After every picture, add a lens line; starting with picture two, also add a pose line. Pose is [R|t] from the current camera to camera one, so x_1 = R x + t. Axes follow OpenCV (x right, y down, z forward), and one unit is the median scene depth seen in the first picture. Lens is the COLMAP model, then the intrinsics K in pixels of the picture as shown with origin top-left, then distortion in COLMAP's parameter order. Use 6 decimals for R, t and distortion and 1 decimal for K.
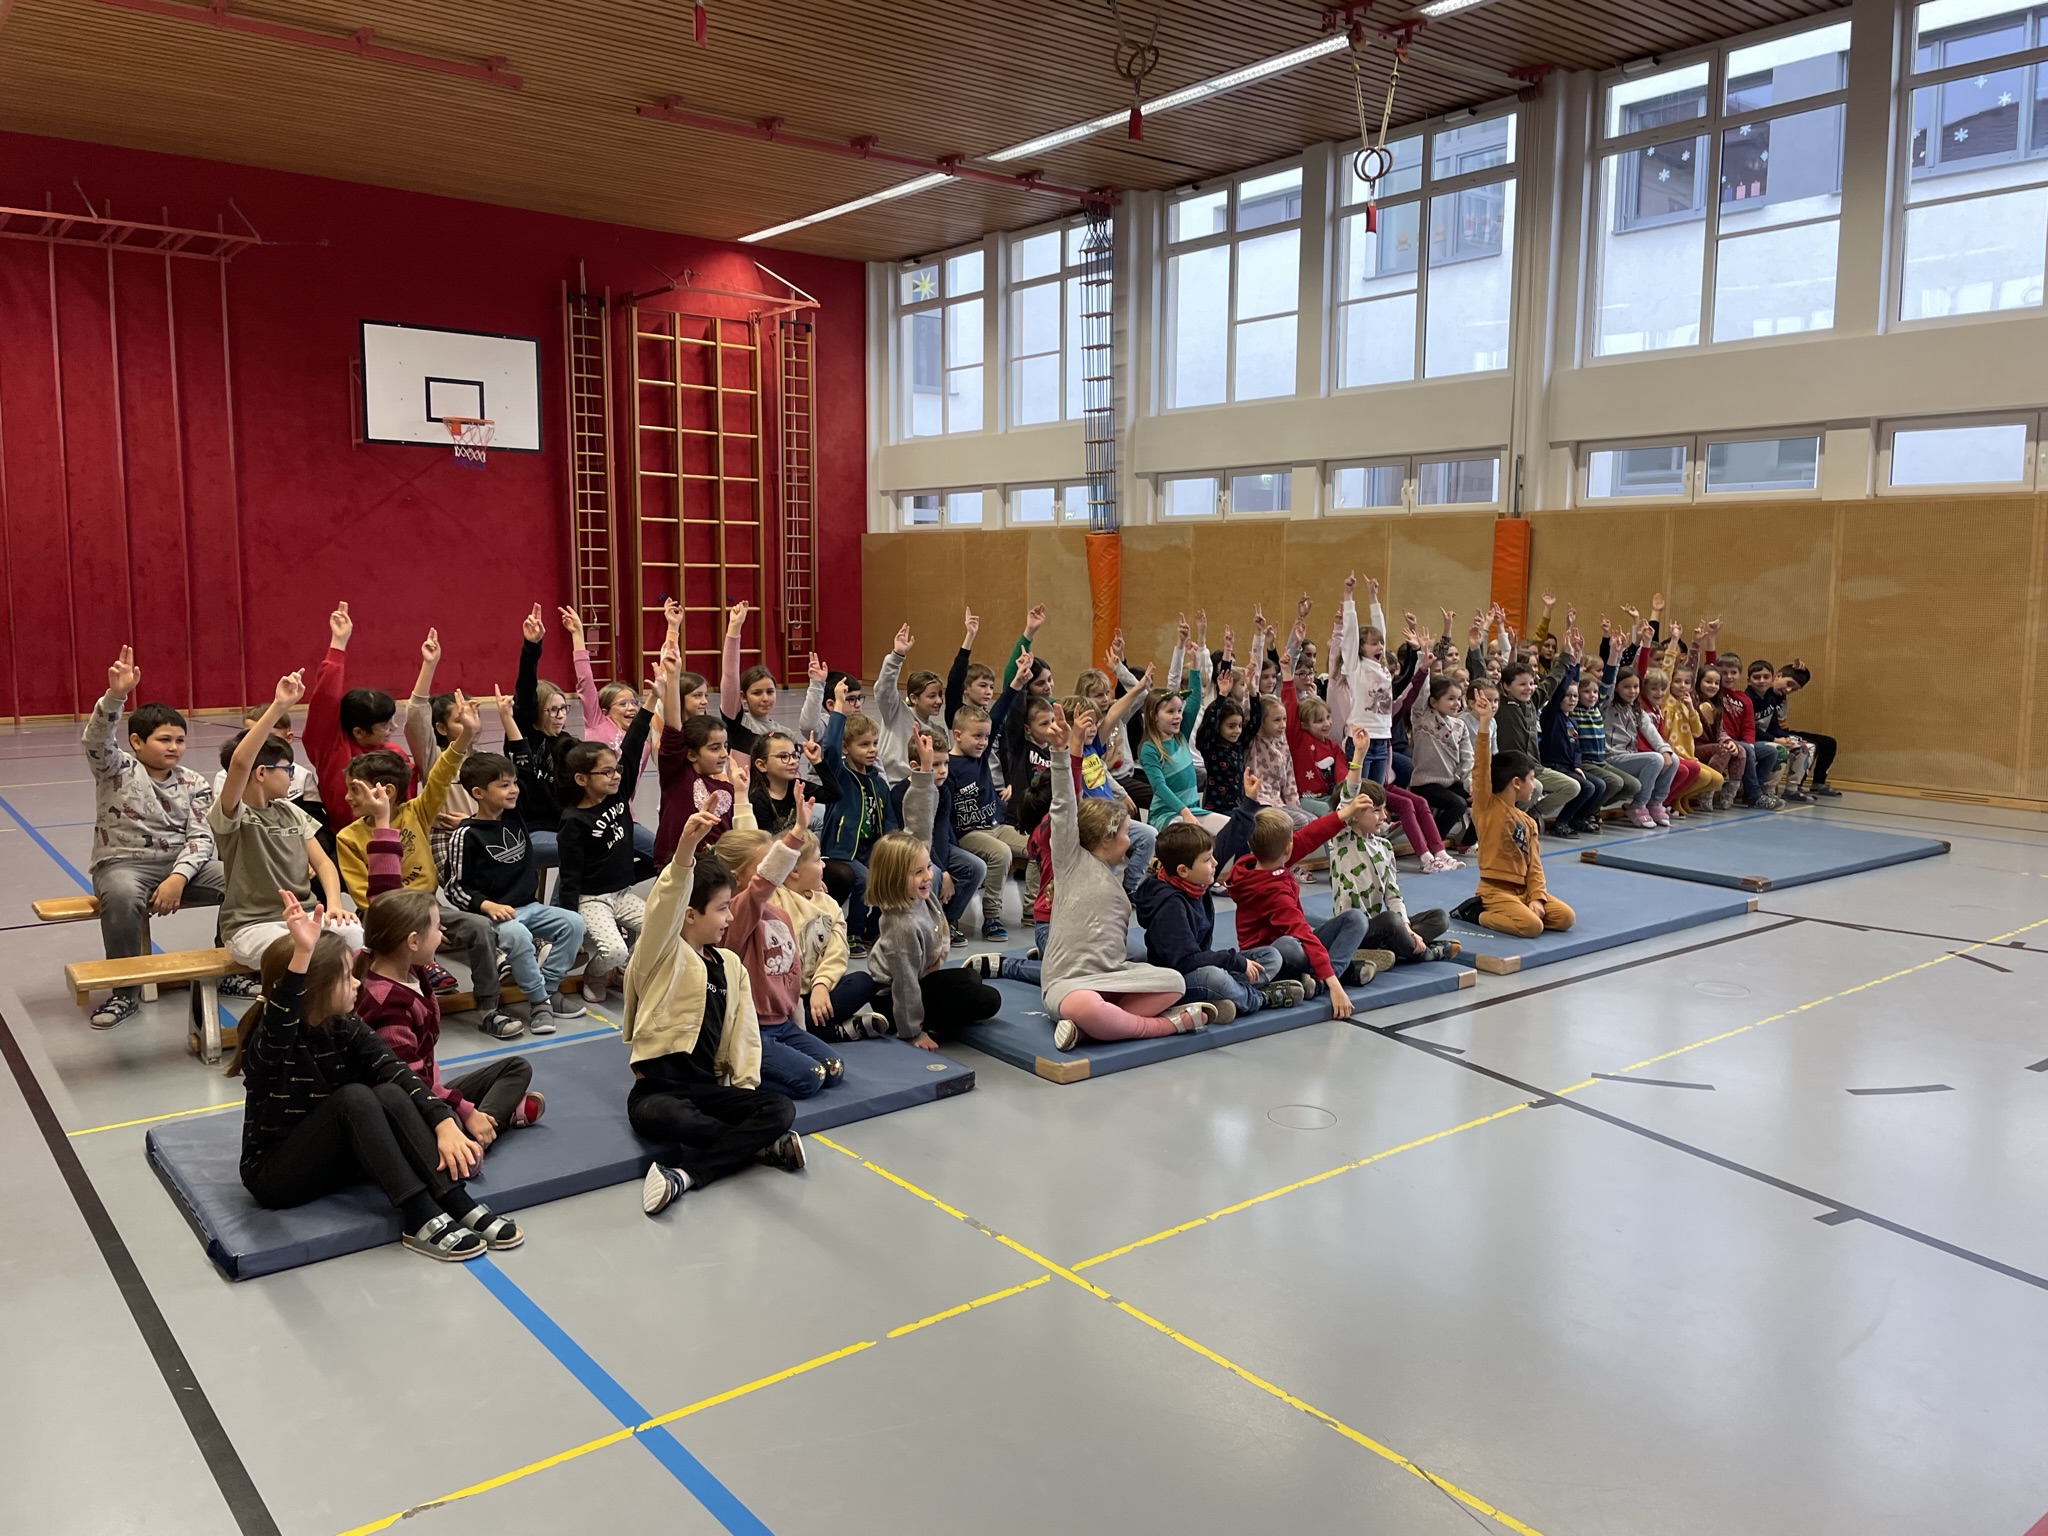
lens RADIAL K [[1547.3, 0, 1023.8], [0, 1547.3, 739.6], [0, 0, 1]] dist [0.089209, -0.117053]
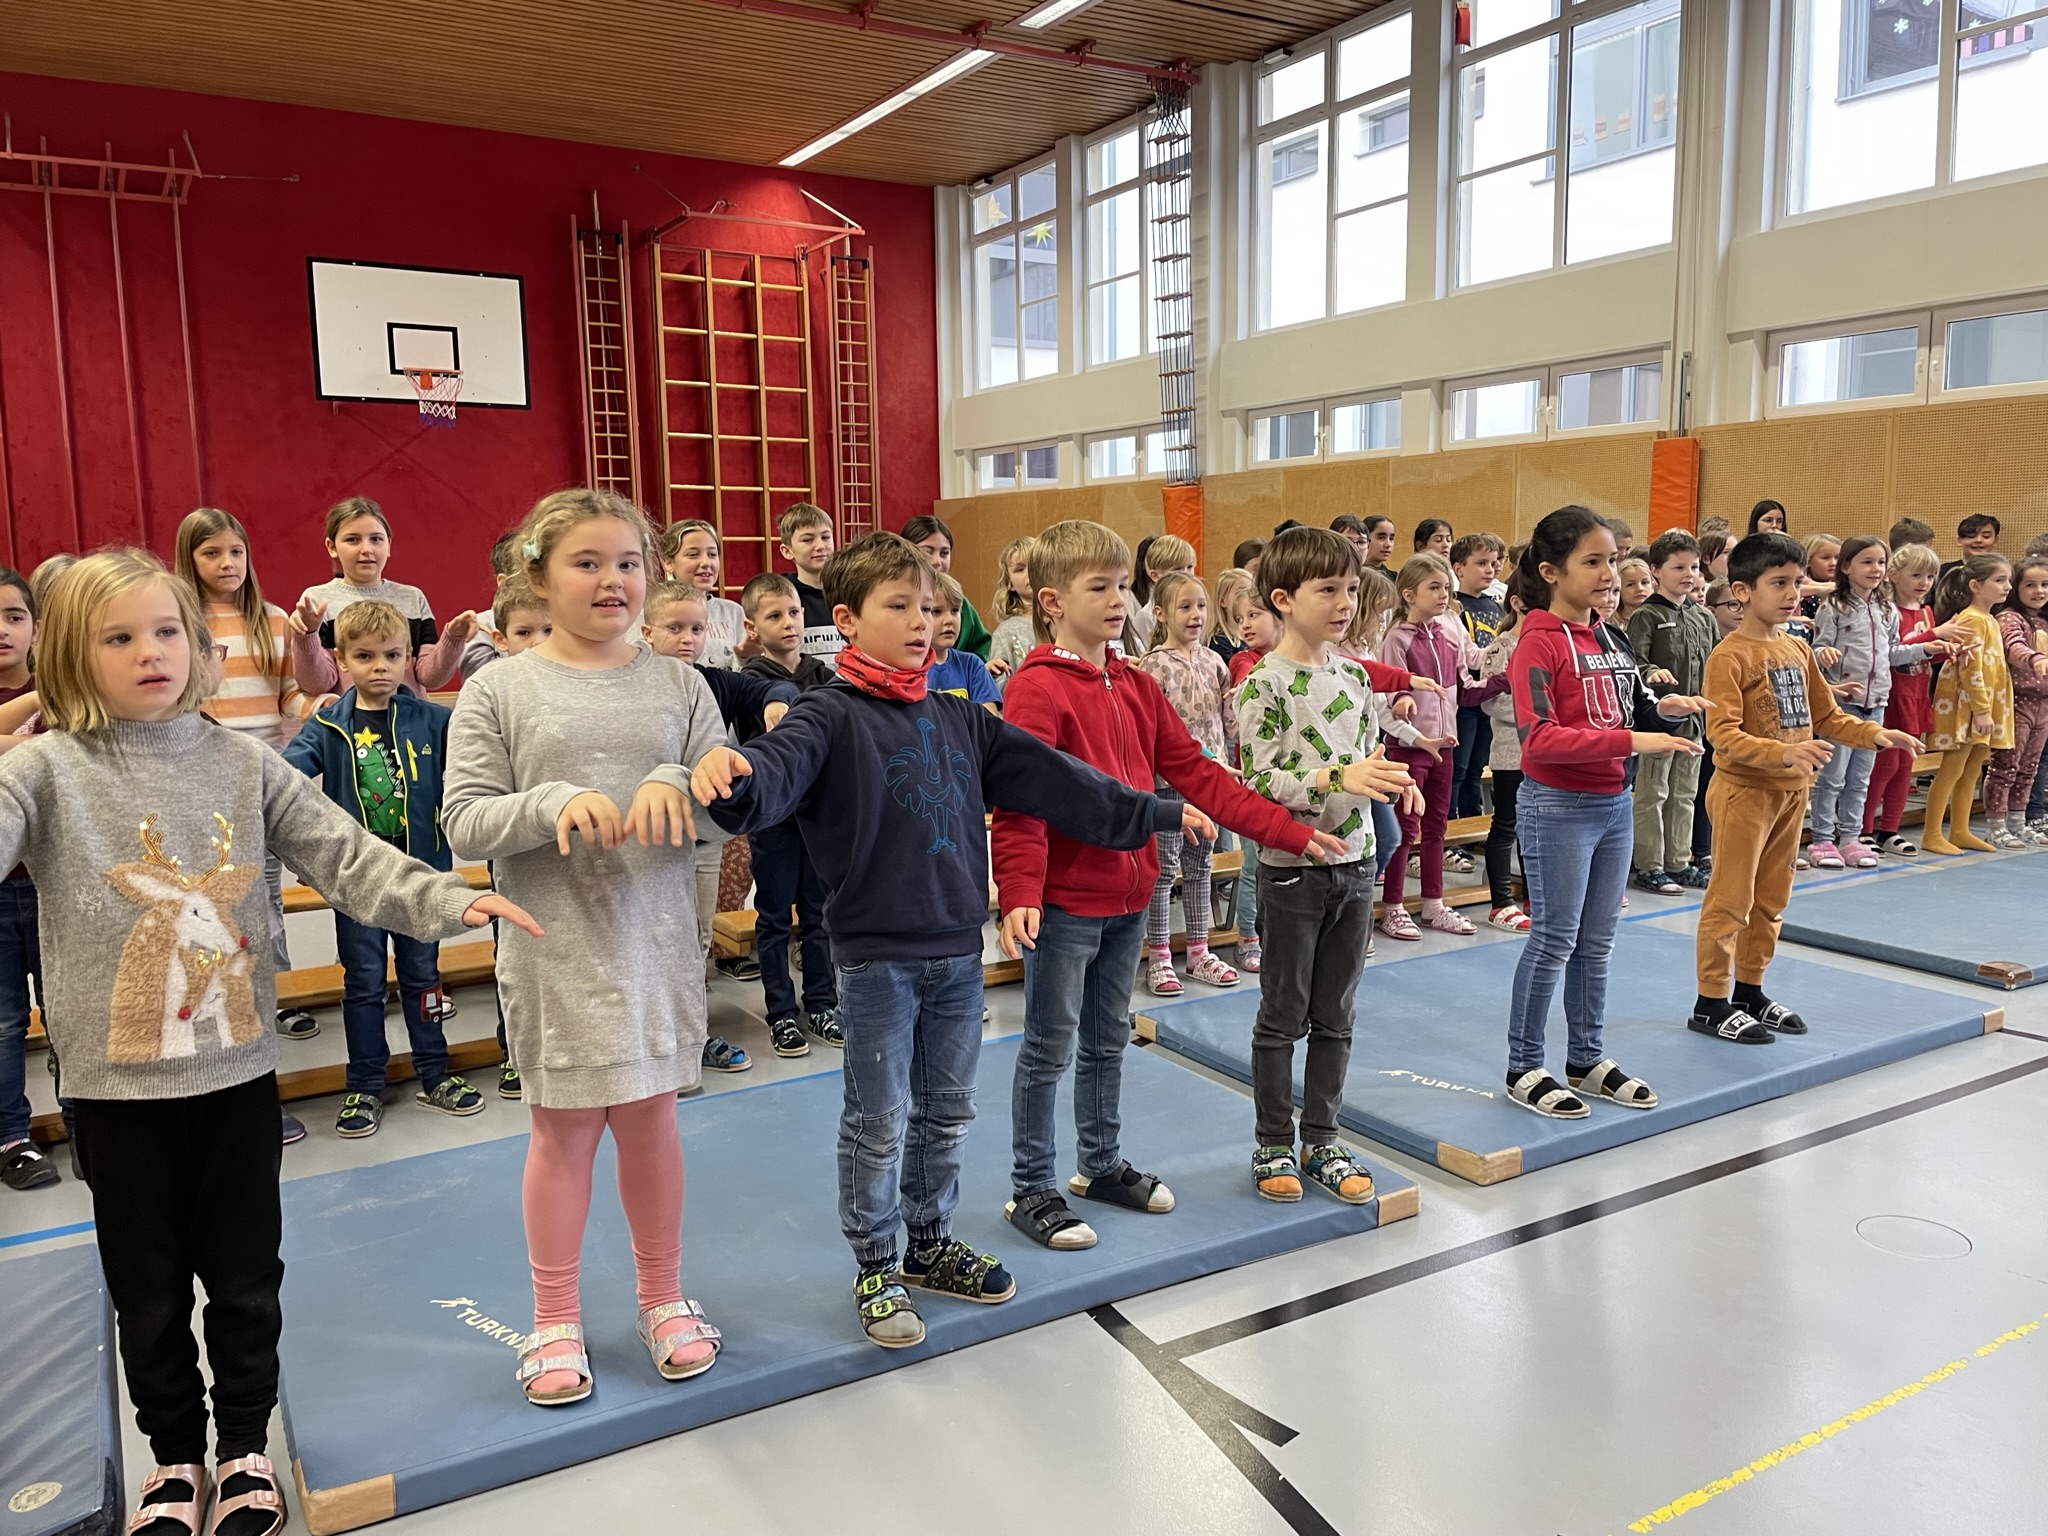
lens RADIAL K [[1547.3, 0, 1044.0], [0, 1547.3, 756.9], [0, 0, 1]] dist [0.089209, -0.117053]
pose [[0.992174, -0.005221, -0.124751, 0.092288], [0.007396, 0.999829, 0.016975, -0.002569], [0.124641, -0.017764, 0.992043, 0.185868]]
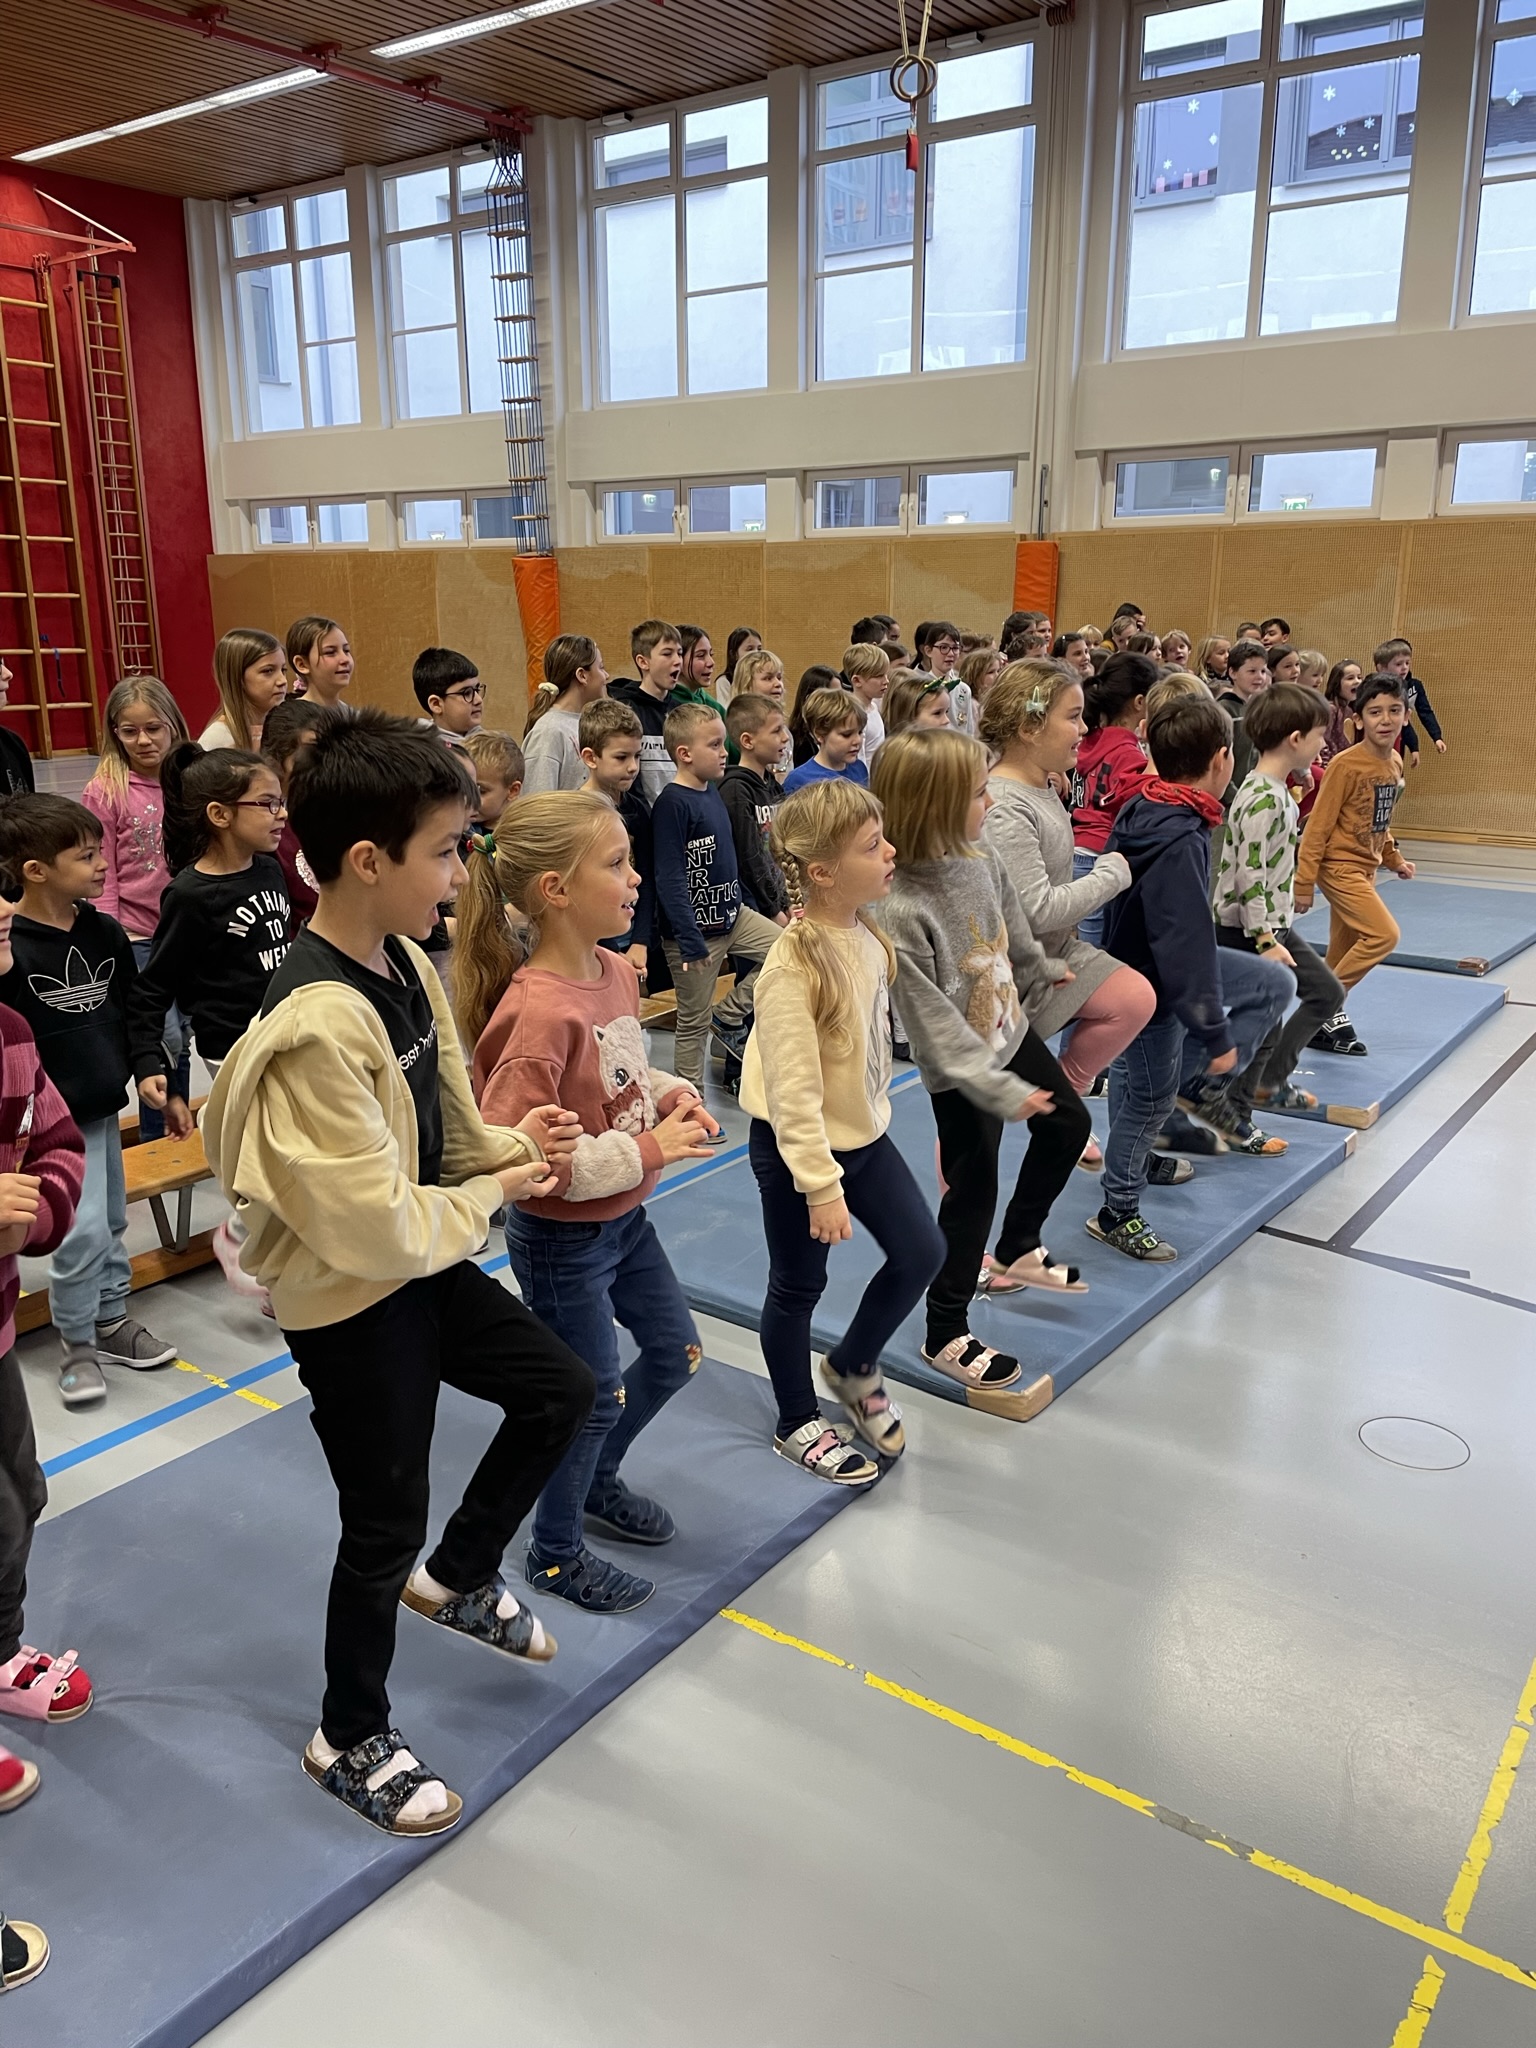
lens RADIAL K [[1547.3, 0, 774.5], [0, 1547.3, 1027.0], [0, 0, 1]] dist [0.089209, -0.117053]
pose [[0.961845, -0.075864, 0.262865, -0.074807], [0.033592, 0.986264, 0.161725, -0.015947], [-0.271524, -0.146724, 0.951182, 0.139442]]
